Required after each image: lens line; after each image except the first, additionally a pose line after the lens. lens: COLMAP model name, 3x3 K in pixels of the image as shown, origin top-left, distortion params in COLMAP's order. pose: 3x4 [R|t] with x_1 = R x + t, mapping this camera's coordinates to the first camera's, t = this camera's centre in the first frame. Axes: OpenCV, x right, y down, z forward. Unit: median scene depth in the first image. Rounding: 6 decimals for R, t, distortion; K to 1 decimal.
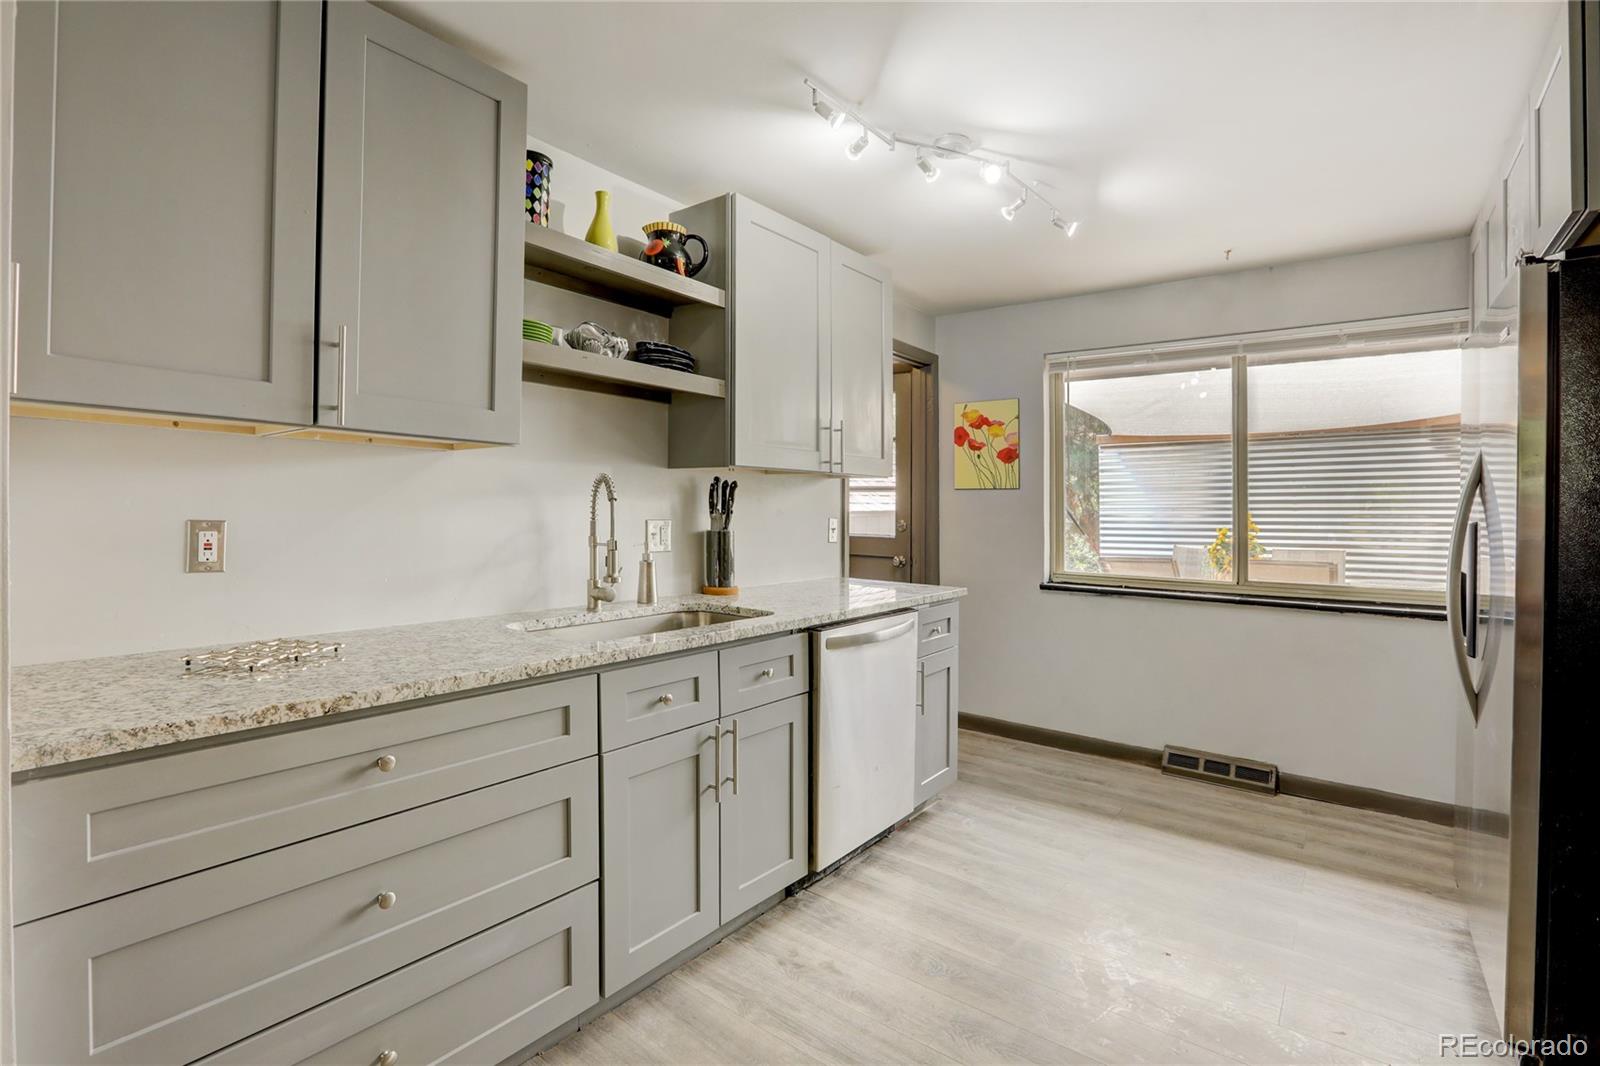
lens RADIAL K [[729.4, 0, 799.3], [0, 729.4, 508.1], [0, 0, 1]] dist [-0.002334, -0.000129]
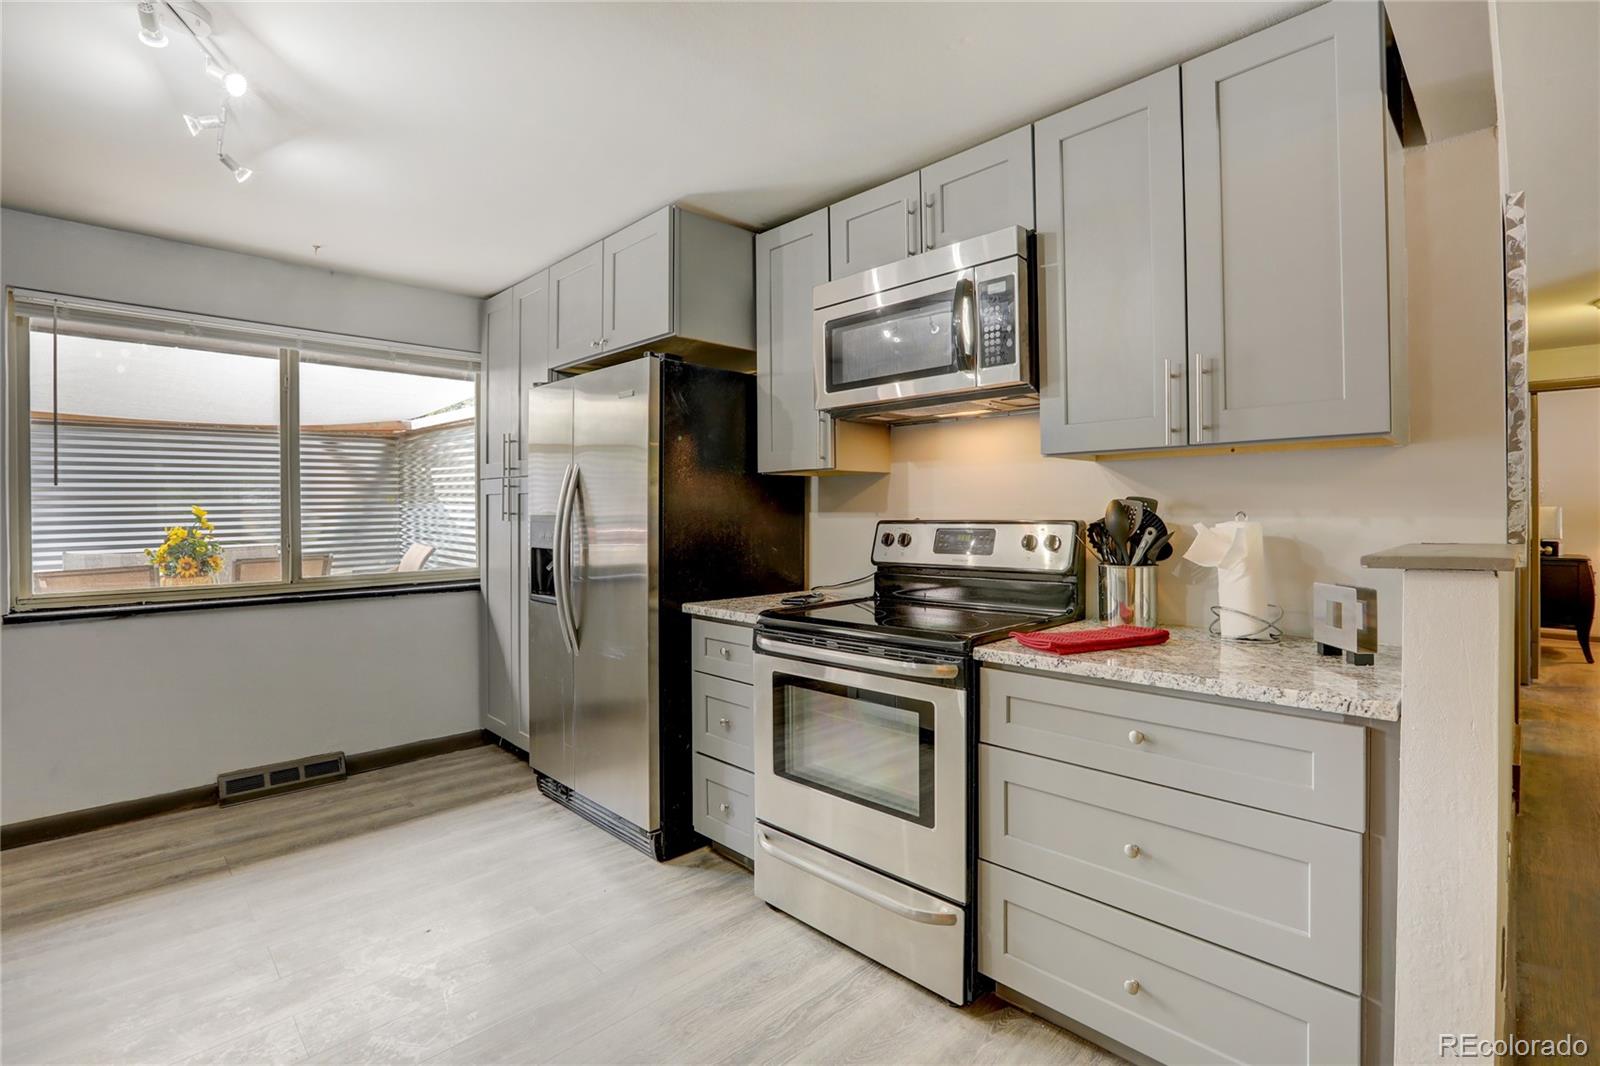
lens RADIAL K [[729.4, 0, 799.3], [0, 729.4, 508.1], [0, 0, 1]] dist [-0.002334, -0.000129]
pose [[0.187587, -0.013050, 0.982161, -0.250638], [0.003520, 0.999914, 0.012613, -0.006780], [-0.982242, 0.001091, 0.187617, 0.162709]]
